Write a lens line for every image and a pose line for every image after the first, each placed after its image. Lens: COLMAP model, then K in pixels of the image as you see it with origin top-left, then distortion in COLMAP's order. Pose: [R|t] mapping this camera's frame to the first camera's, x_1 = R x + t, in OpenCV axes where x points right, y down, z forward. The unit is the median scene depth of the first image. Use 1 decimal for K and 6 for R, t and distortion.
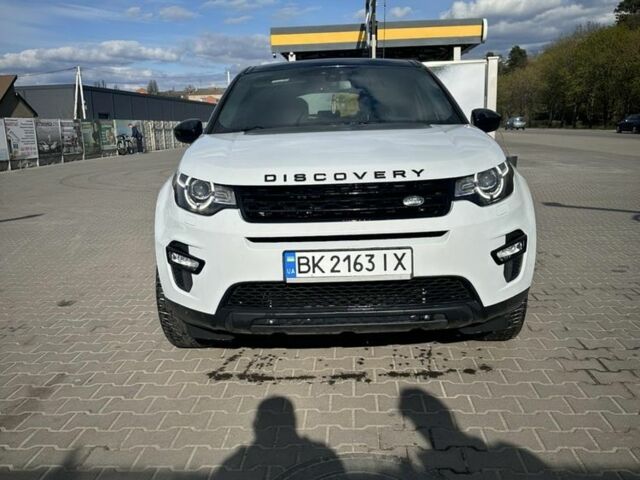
lens RADIAL K [[582.6, 0, 320.0], [0, 582.6, 240.0], [0, 0, 1]] dist [0.109143, -0.207366]
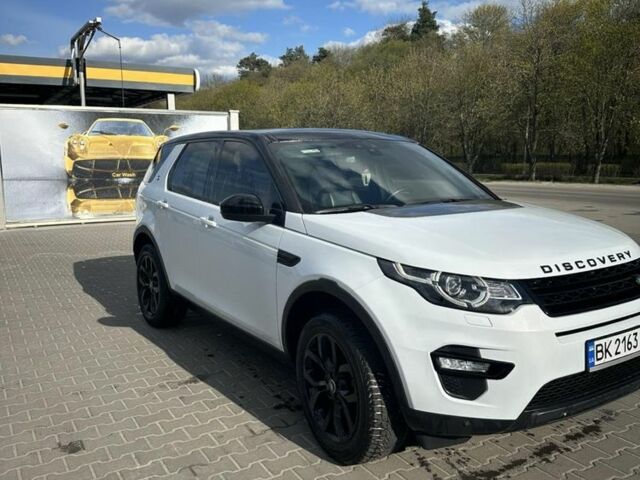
lens RADIAL K [[582.6, 0, 320.0], [0, 582.6, 240.0], [0, 0, 1]] dist [0.109143, -0.207366]
pose [[0.830424, -0.053616, 0.554546, -1.003470], [0.089257, 0.995305, -0.037430, -0.158837], [-0.549936, 0.080579, 0.831311, 0.385690]]
